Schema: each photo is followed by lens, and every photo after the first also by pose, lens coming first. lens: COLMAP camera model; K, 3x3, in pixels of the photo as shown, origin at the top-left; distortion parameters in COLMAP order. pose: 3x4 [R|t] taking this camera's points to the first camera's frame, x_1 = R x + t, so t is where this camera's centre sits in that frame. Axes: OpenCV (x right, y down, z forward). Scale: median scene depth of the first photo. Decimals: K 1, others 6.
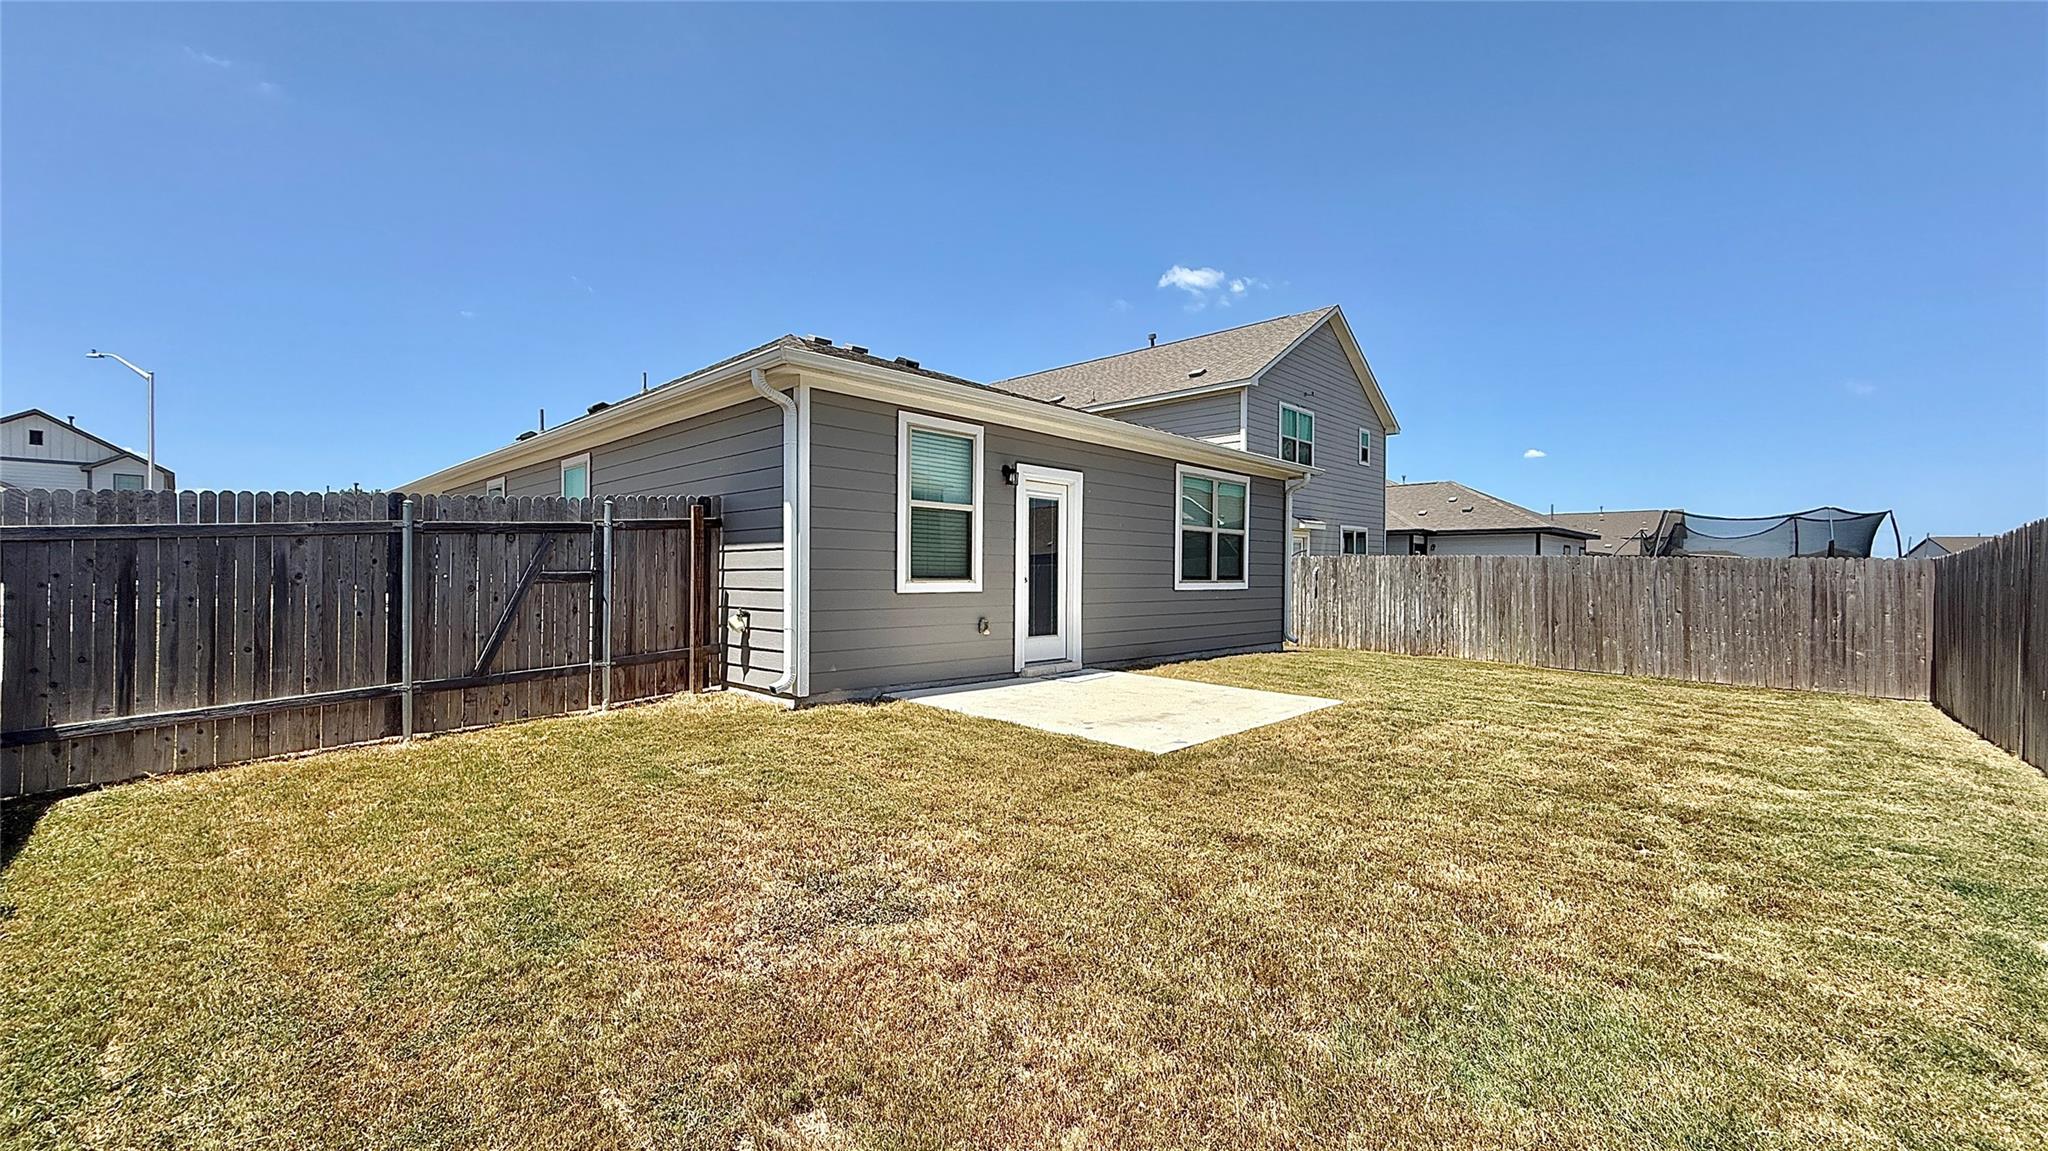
lens RADIAL K [[820.5, 0, 1002.8], [0, 820.5, 575.1], [0, 0, 1]] dist [0.000635, 0.000106]
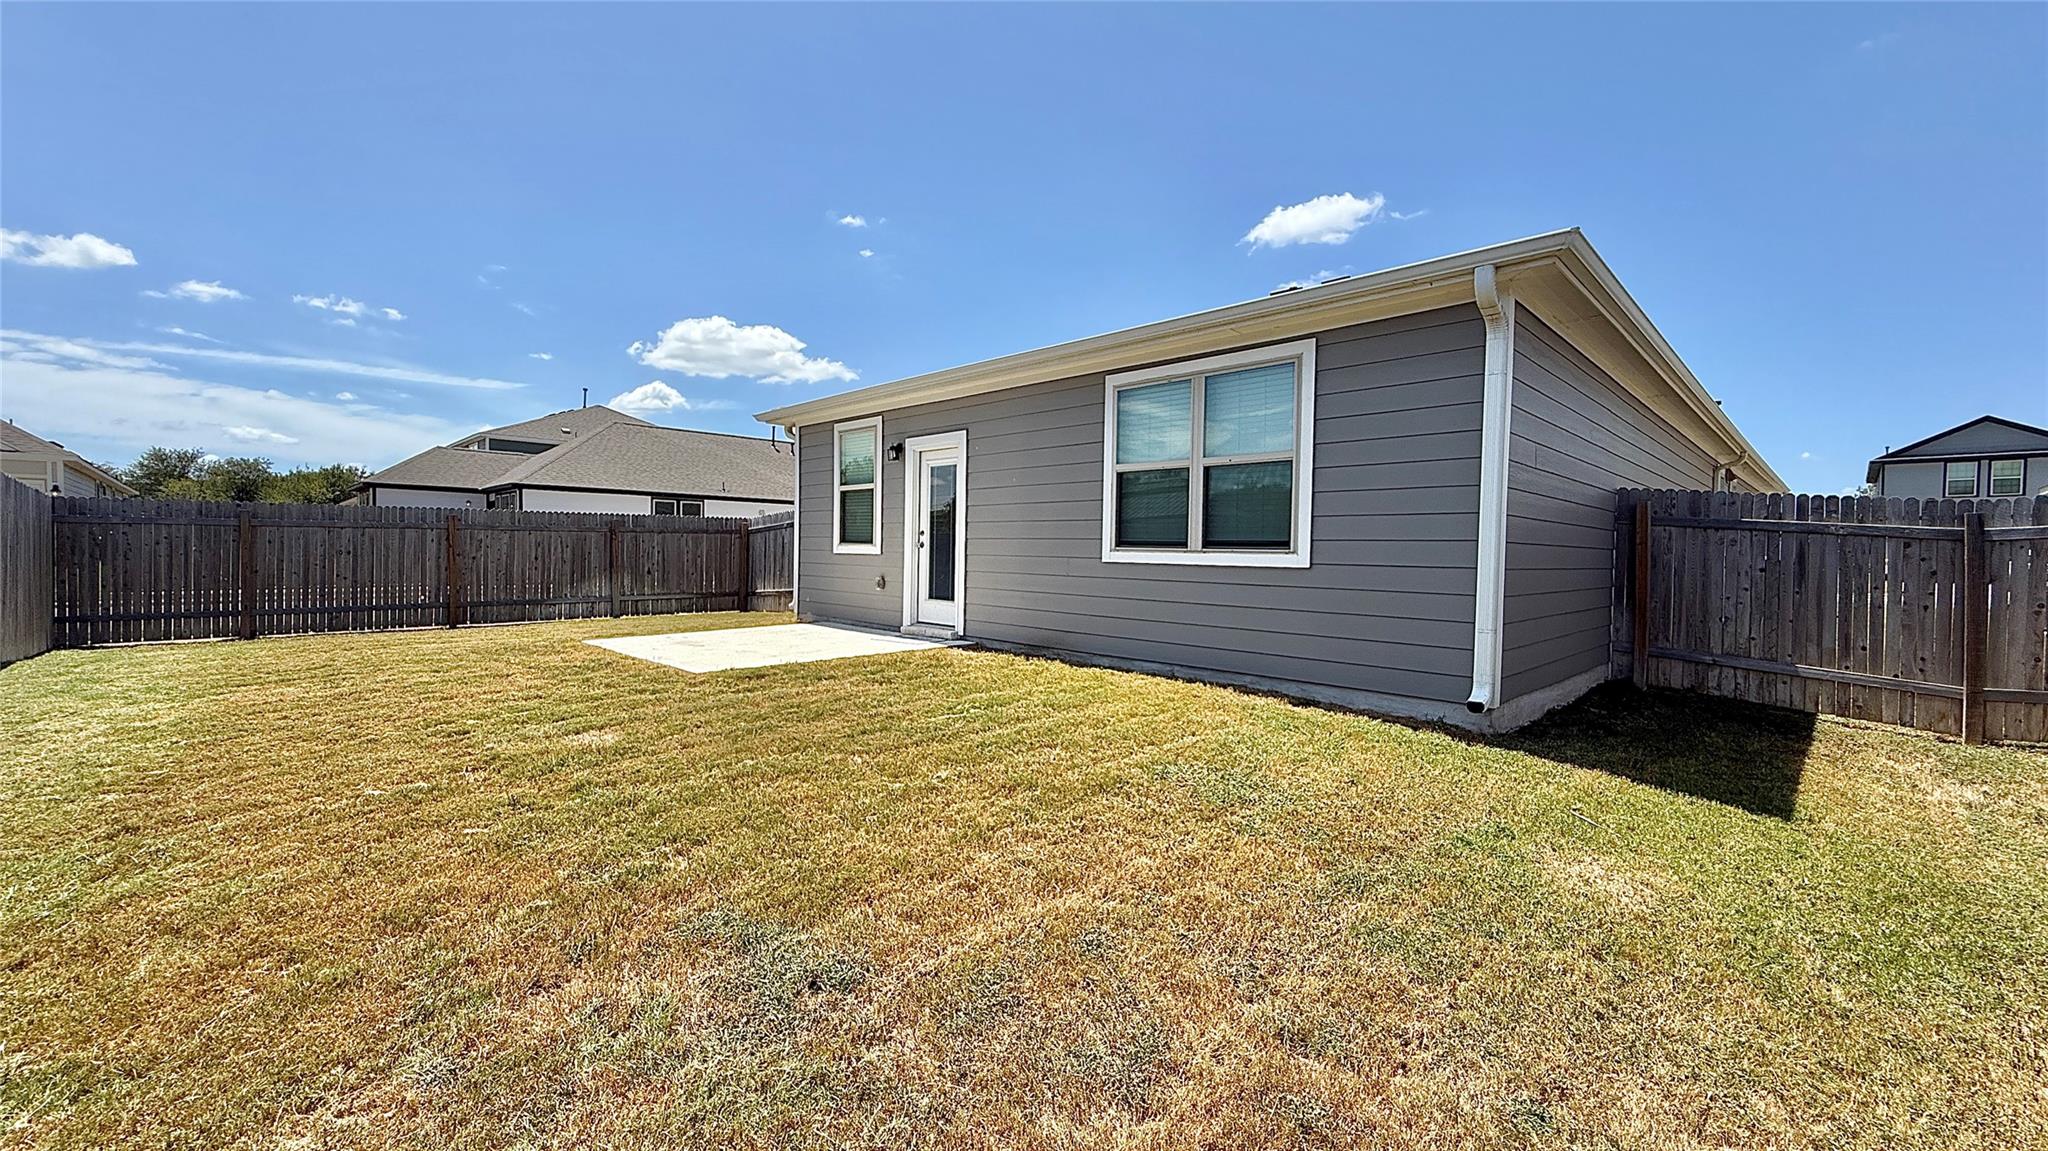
lens RADIAL K [[820.5, 0, 1002.8], [0, 820.5, 575.1], [0, 0, 1]] dist [0.000635, 0.000106]
pose [[-0.018472, 0.033134, -0.999280, 1.078756], [-0.006786, 0.999424, 0.033264, 0.008655], [0.999806, 0.007396, -0.018237, 1.105558]]
